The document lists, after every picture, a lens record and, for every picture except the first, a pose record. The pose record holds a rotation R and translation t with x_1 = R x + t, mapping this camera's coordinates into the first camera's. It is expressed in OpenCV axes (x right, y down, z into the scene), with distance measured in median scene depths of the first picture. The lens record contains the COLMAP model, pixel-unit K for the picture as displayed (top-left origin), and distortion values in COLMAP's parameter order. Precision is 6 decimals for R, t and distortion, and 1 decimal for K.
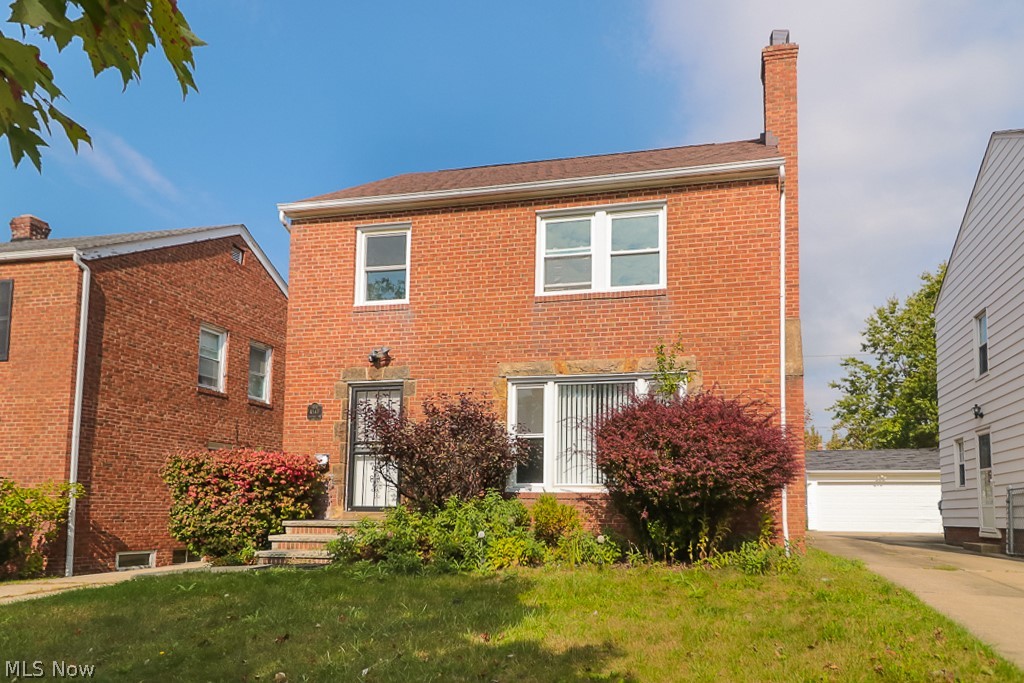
lens RADIAL K [[621.2, 0, 546.2], [0, 621.2, 339.7], [0, 0, 1]] dist [0.023552, -0.000027]
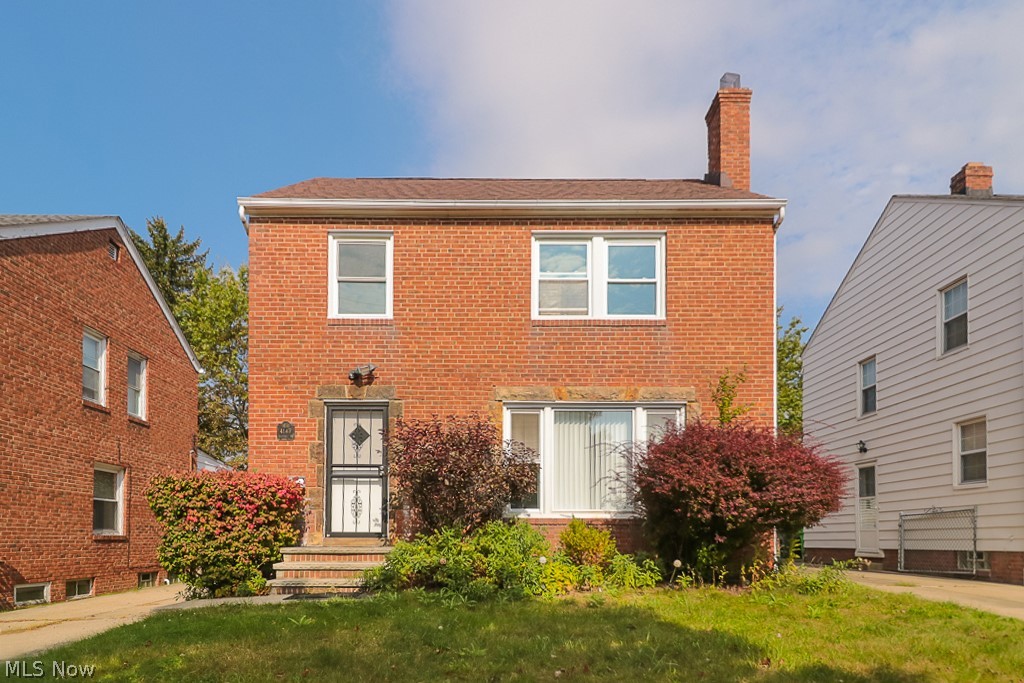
lens RADIAL K [[619.0, 0, 446.9], [0, 619.0, 403.4], [0, 0, 1]] dist [0.023197, -0.000609]
pose [[0.980706, 0.035578, 0.192224, -0.328016], [-0.046527, 0.997523, 0.052746, 0.016141], [-0.189871, -0.060672, 0.979933, 0.063979]]
